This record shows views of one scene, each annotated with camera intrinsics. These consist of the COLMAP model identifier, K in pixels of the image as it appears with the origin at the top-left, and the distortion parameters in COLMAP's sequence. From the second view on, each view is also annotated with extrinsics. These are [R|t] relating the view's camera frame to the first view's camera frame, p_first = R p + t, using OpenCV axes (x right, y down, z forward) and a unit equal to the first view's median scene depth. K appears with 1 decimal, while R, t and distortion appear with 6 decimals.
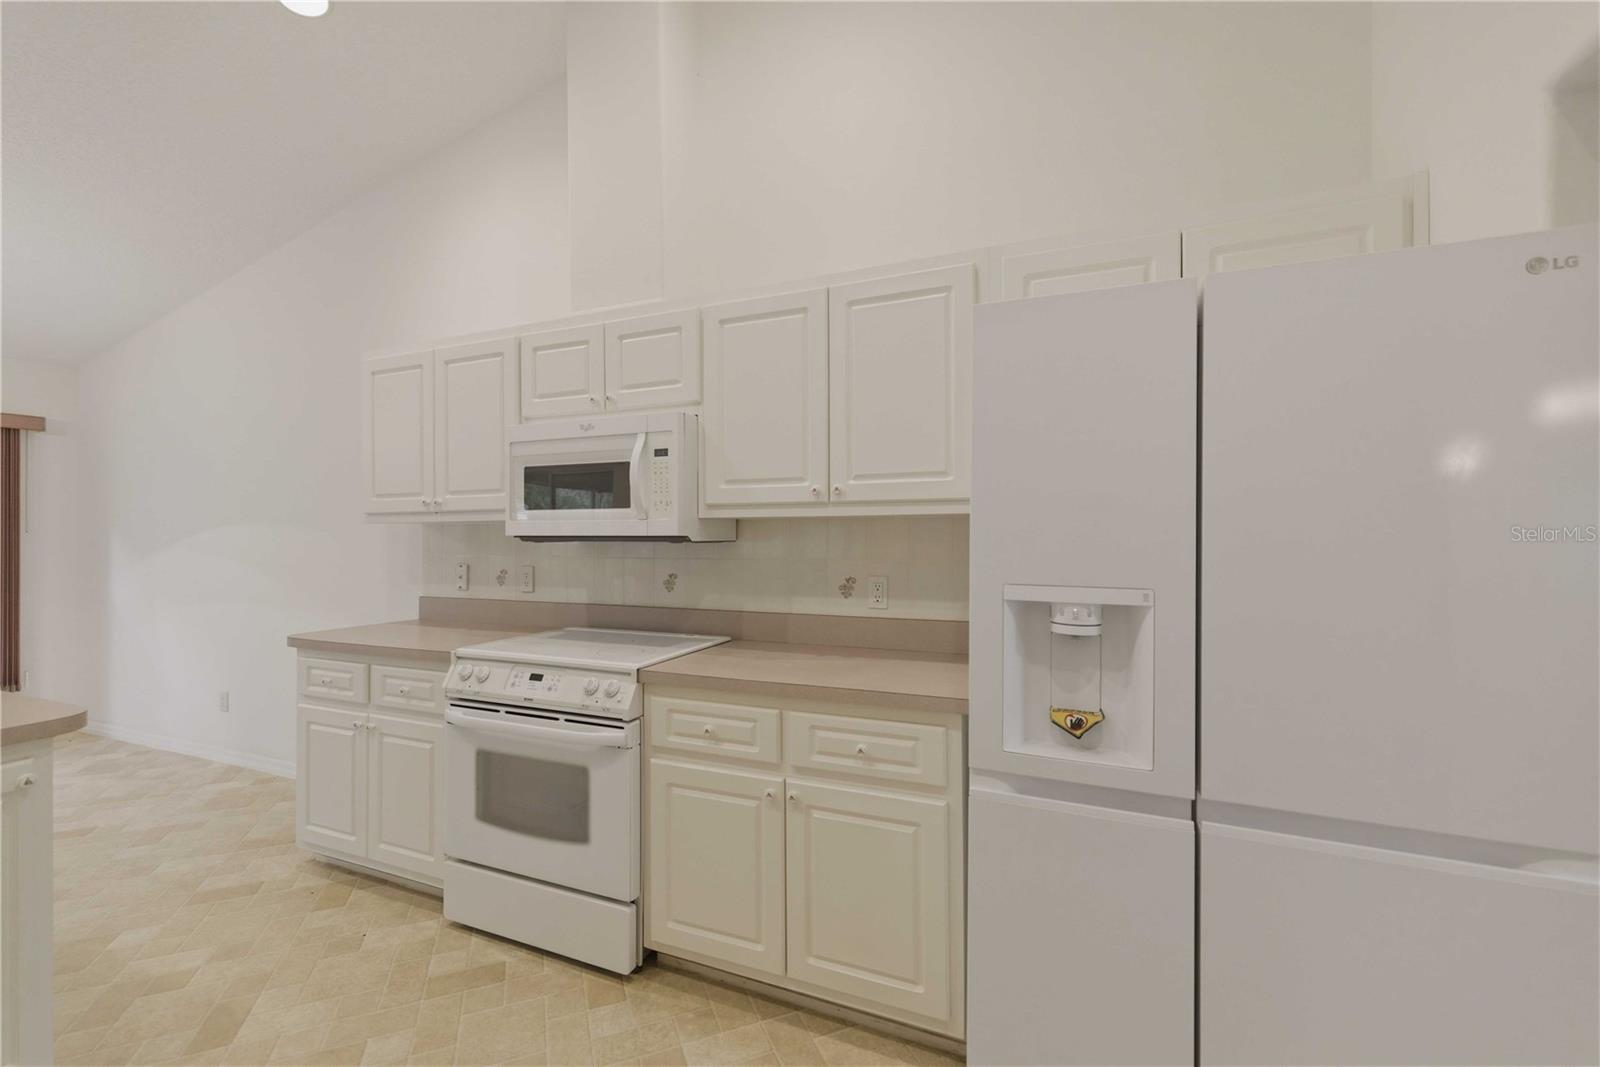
lens RADIAL K [[681.4, 0, 776.5], [0, 681.4, 536.4], [0, 0, 1]] dist [0.012037, -0.001421]
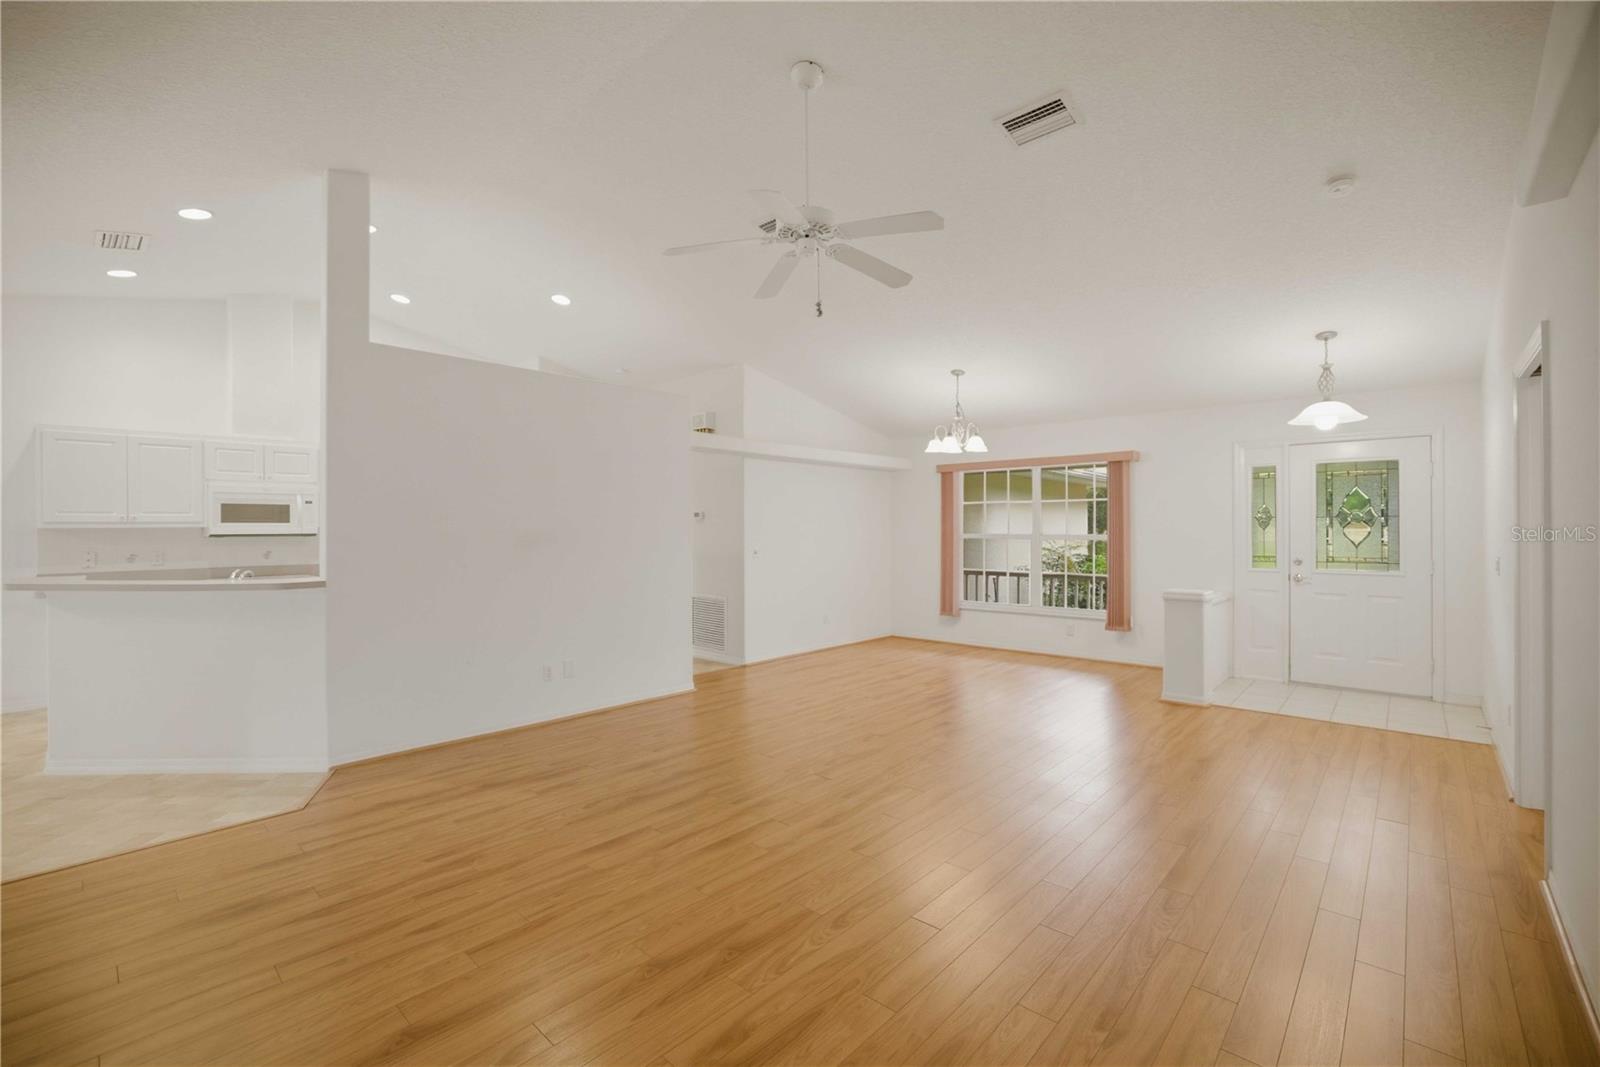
lens RADIAL K [[681.4, 0, 806.2], [0, 681.4, 539.2], [0, 0, 1]] dist [0.012037, -0.001421]
pose [[0.299223, -0.007638, 0.954153, -1.923325], [0.007638, 0.999955, 0.005610, 0.016994], [-0.954153, 0.005609, 0.299268, -1.487401]]
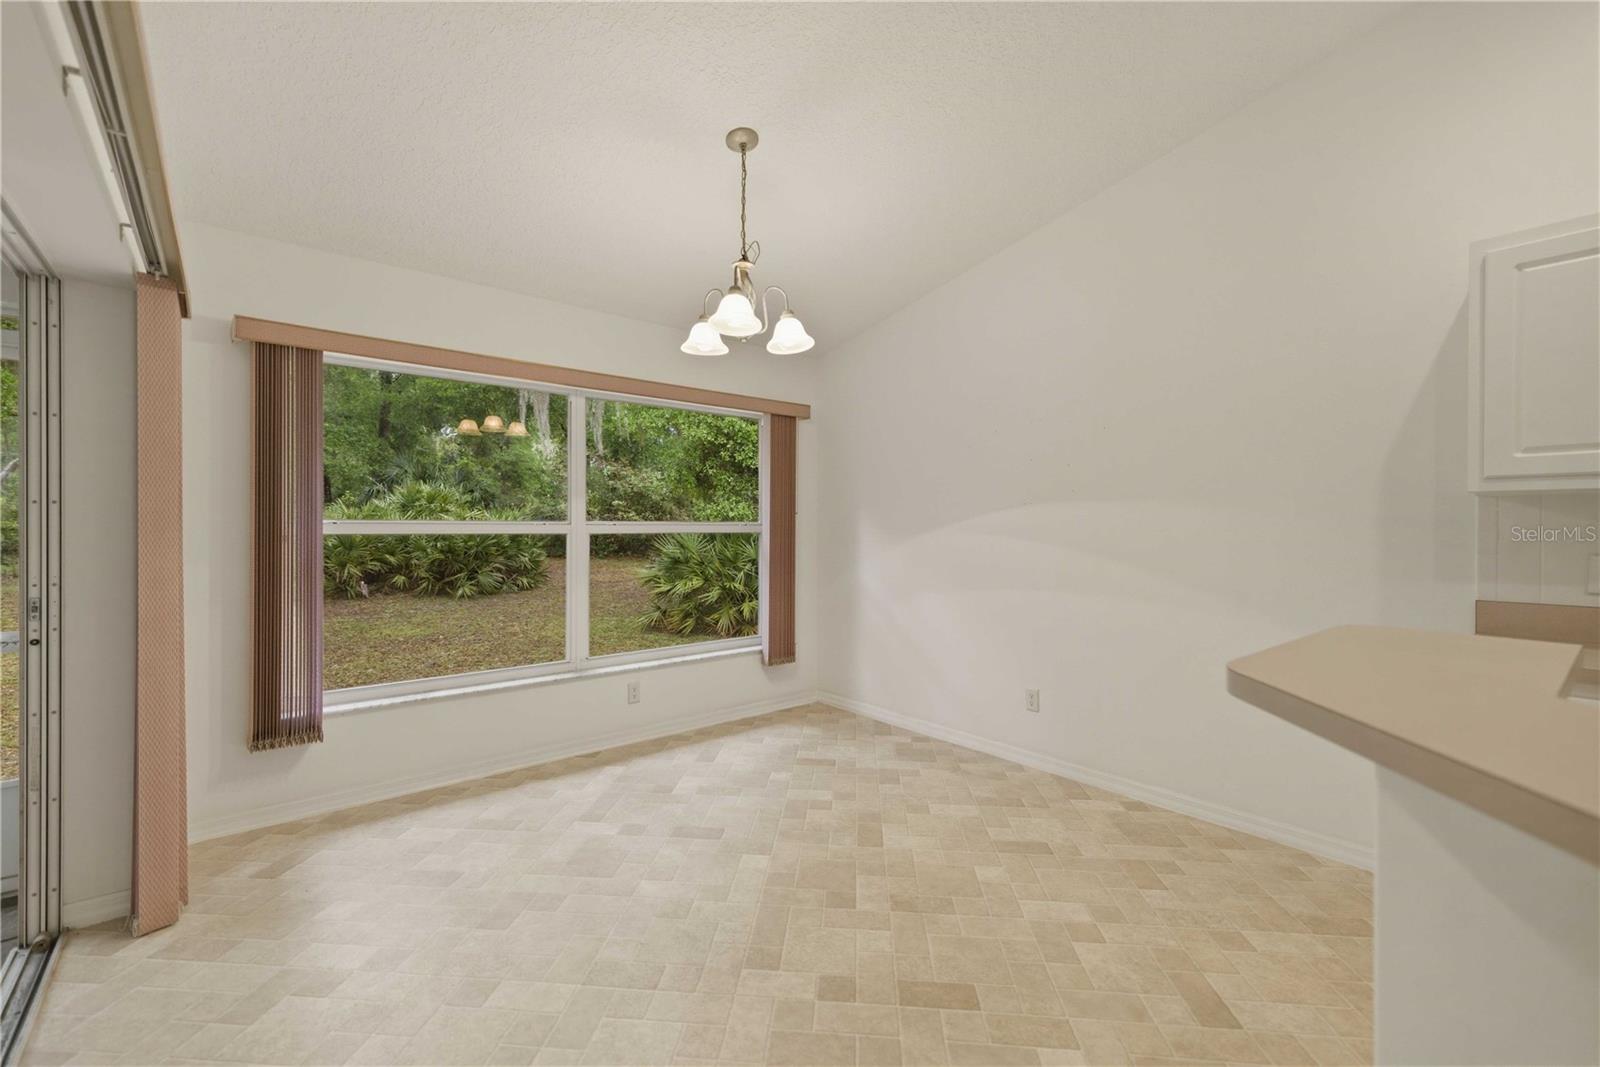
lens RADIAL K [[681.4, 0, 794.2], [0, 681.4, 516.1], [0, 0, 1]] dist [0.012037, -0.001421]
pose [[0.902199, 0.005484, -0.431285, -1.102863], [-0.013325, 0.999796, -0.015162, 0.024757], [0.431114, 0.019426, 0.902088, 0.075617]]
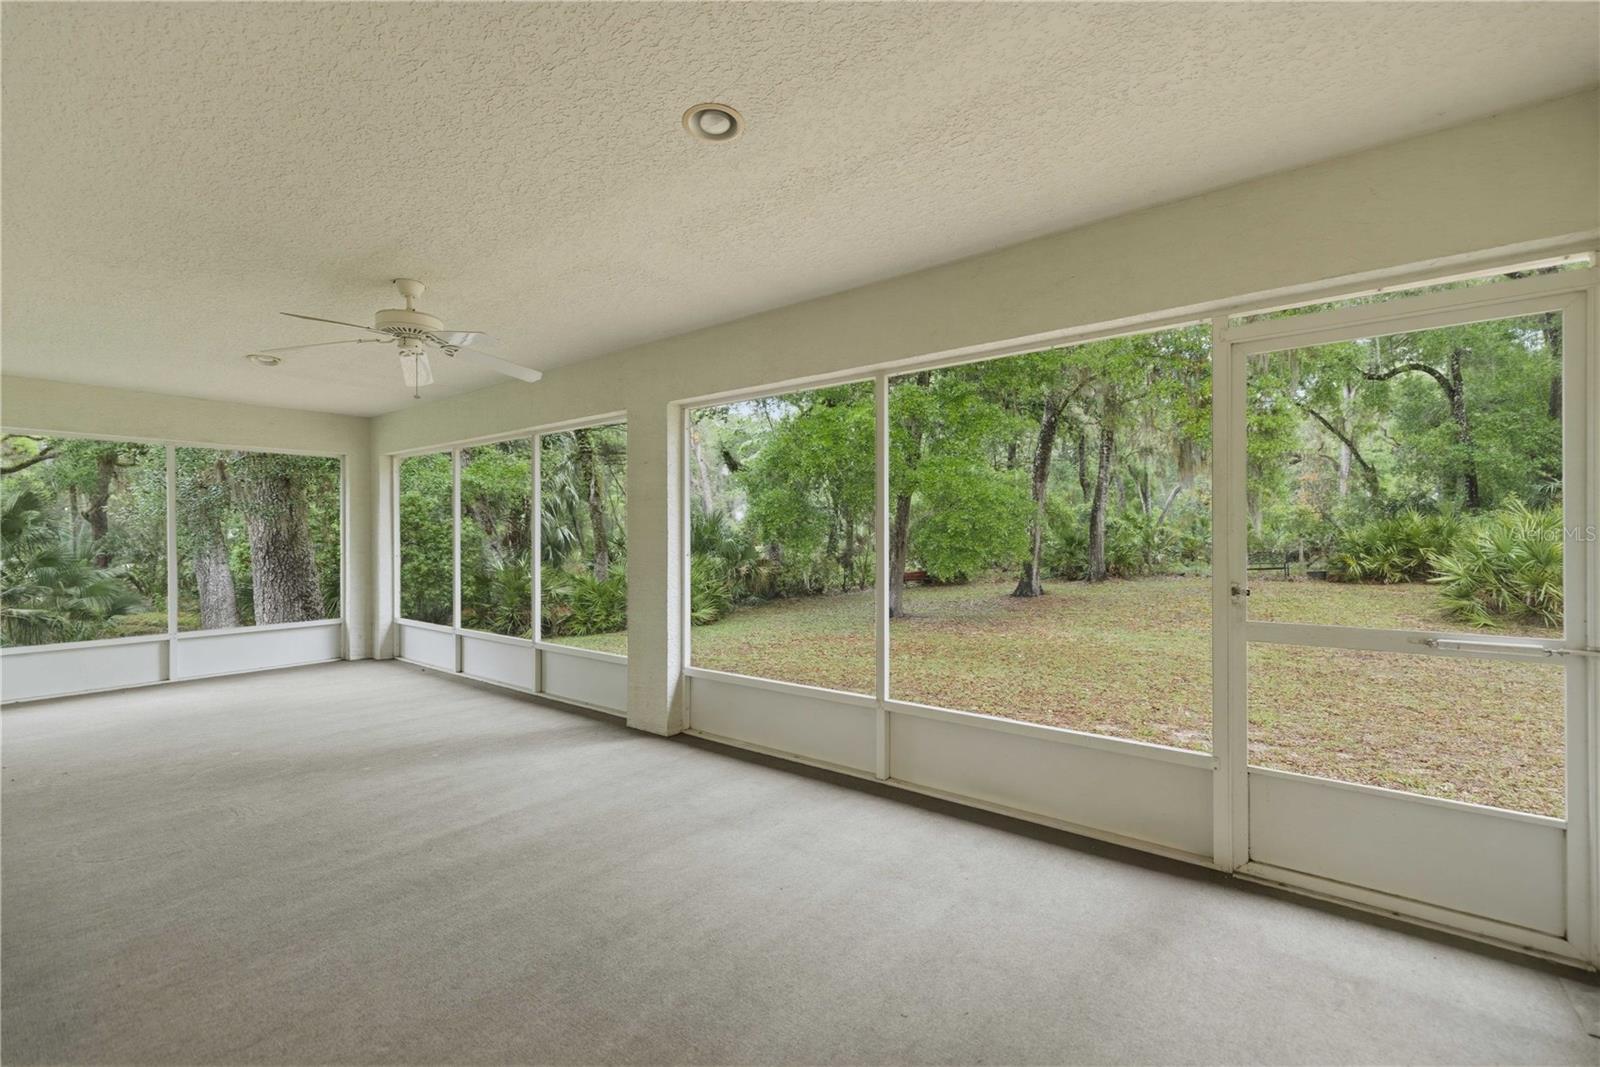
lens RADIAL K [[681.4, 0, 796.8], [0, 681.4, 532.2], [0, 0, 1]] dist [0.012037, -0.001421]
pose [[-0.212869, 0.003426, -0.977075, -1.521812], [-0.002065, 0.999990, 0.003956, 0.061256], [0.977079, 0.002860, -0.212859, -0.247429]]
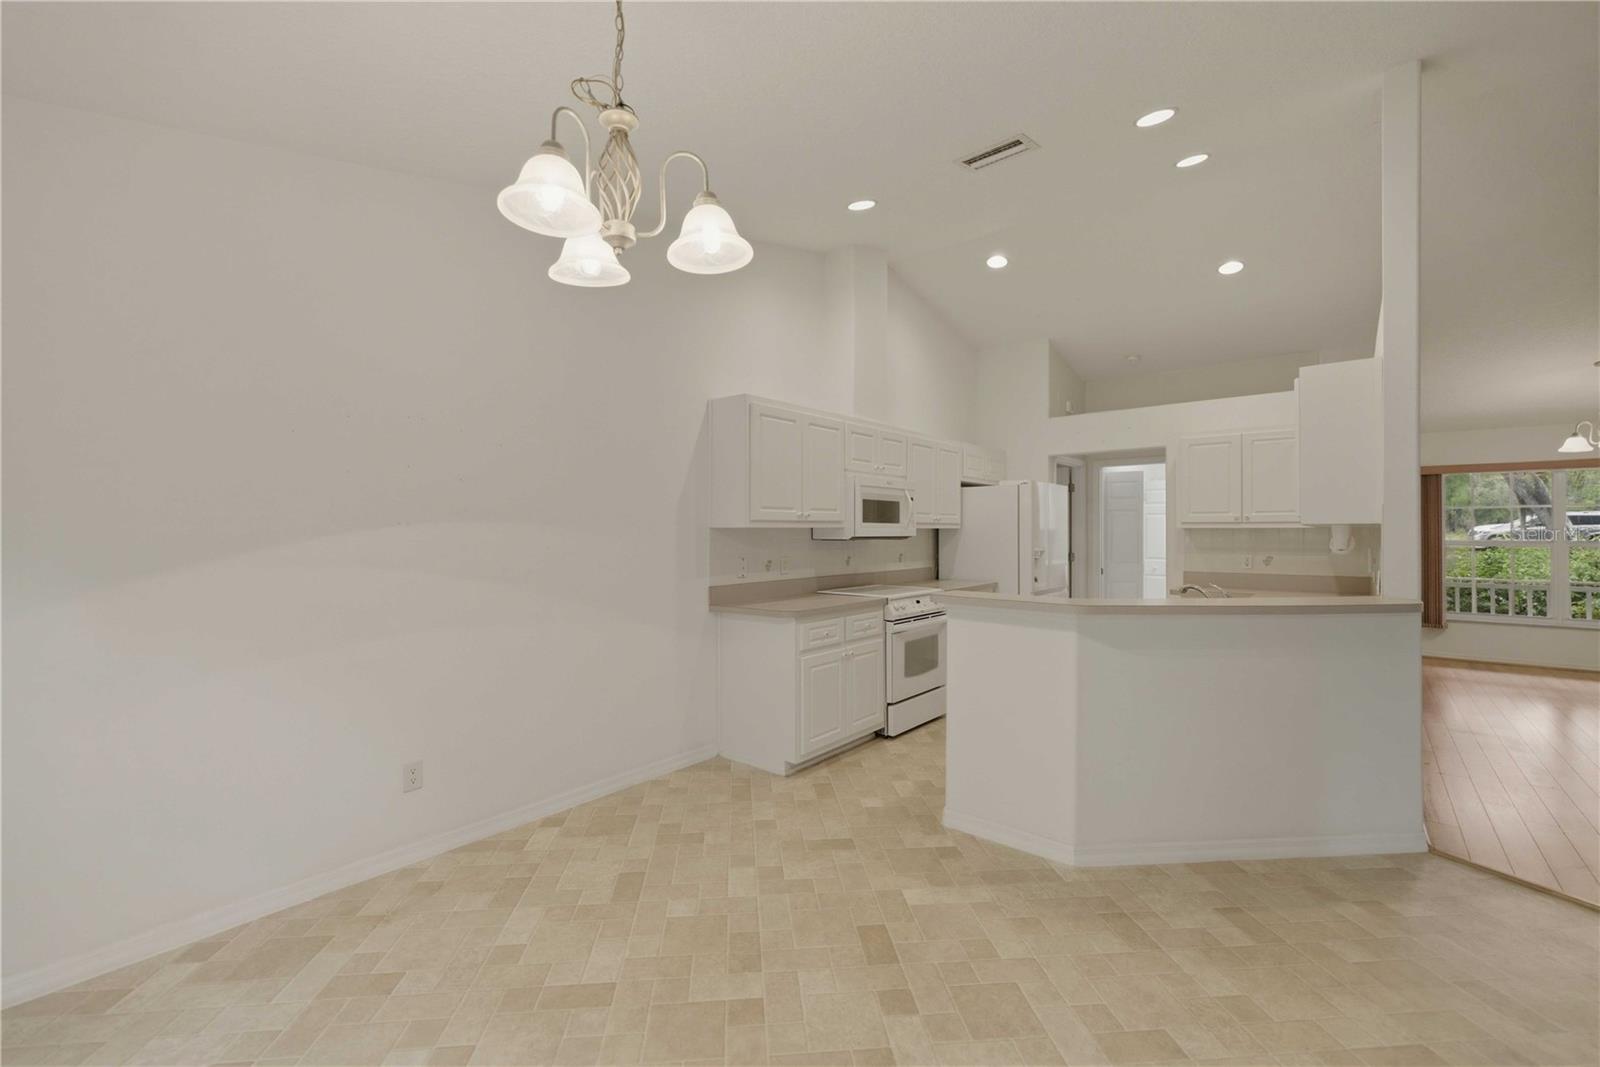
lens RADIAL K [[681.4, 0, 811.2], [0, 681.4, 537.7], [0, 0, 1]] dist [0.012037, -0.001421]
pose [[0.244361, -0.004705, 0.969673, -2.163770], [0.003174, 0.999987, 0.004053, -0.005740], [-0.969679, 0.002087, 0.244372, 0.684707]]
